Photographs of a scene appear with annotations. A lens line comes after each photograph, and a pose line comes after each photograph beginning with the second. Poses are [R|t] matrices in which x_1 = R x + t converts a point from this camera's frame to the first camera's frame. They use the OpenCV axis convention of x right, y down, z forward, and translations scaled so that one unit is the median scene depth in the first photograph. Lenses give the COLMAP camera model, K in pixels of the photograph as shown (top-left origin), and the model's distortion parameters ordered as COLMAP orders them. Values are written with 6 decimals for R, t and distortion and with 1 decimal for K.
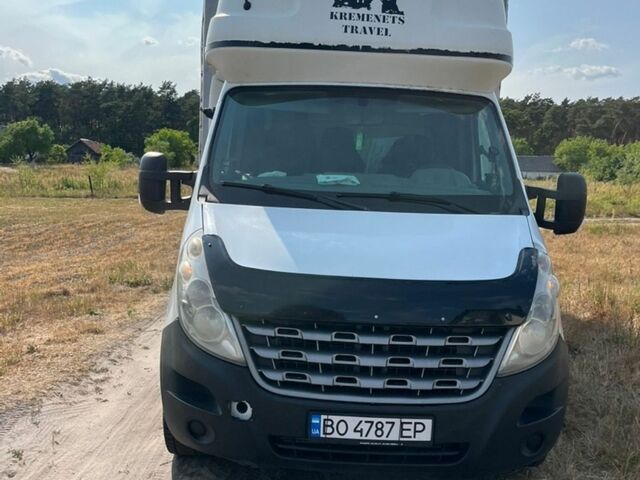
lens RADIAL K [[591.1, 0, 324.1], [0, 591.1, 251.1], [0, 0, 1]] dist [0.020733, 0.004269]
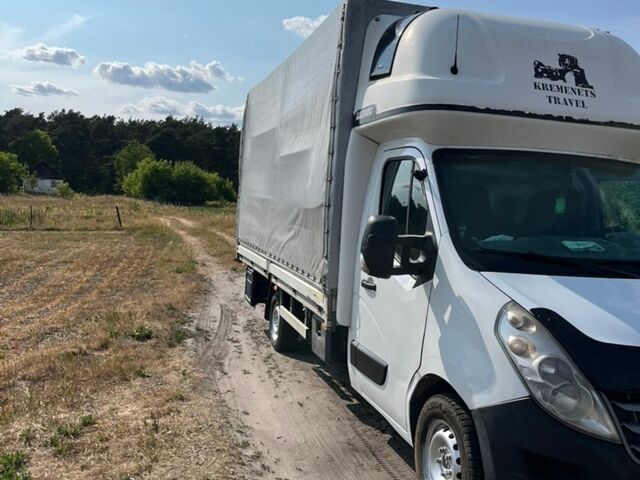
lens RADIAL K [[591.1, 0, 324.1], [0, 591.1, 251.1], [0, 0, 1]] dist [0.020733, 0.004269]
pose [[0.970574, -0.002186, 0.240792, -0.601829], [0.014782, 0.998614, -0.050517, -0.060138], [-0.240347, 0.052590, 0.969261, 0.093755]]
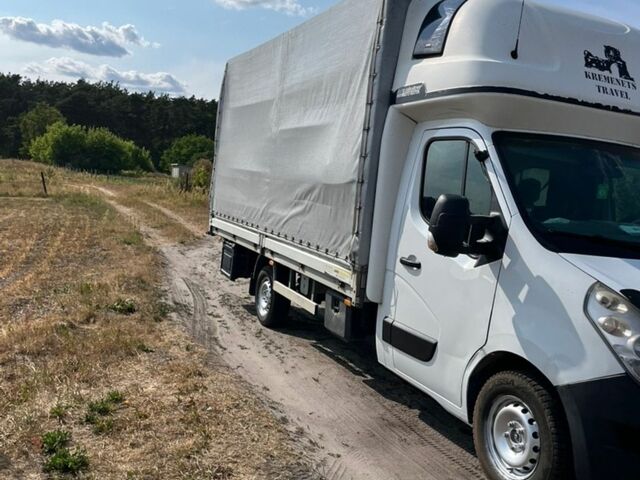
lens RADIAL K [[591.2, 0, 320.0], [0, 591.2, 240.0], [0, 0, 1]] dist [0.012820, 0.013304]
pose [[0.933495, 0.020072, 0.358029, -0.825031], [-0.010532, 0.999536, -0.028576, -0.060471], [-0.358437, 0.022905, 0.933273, 0.171646]]
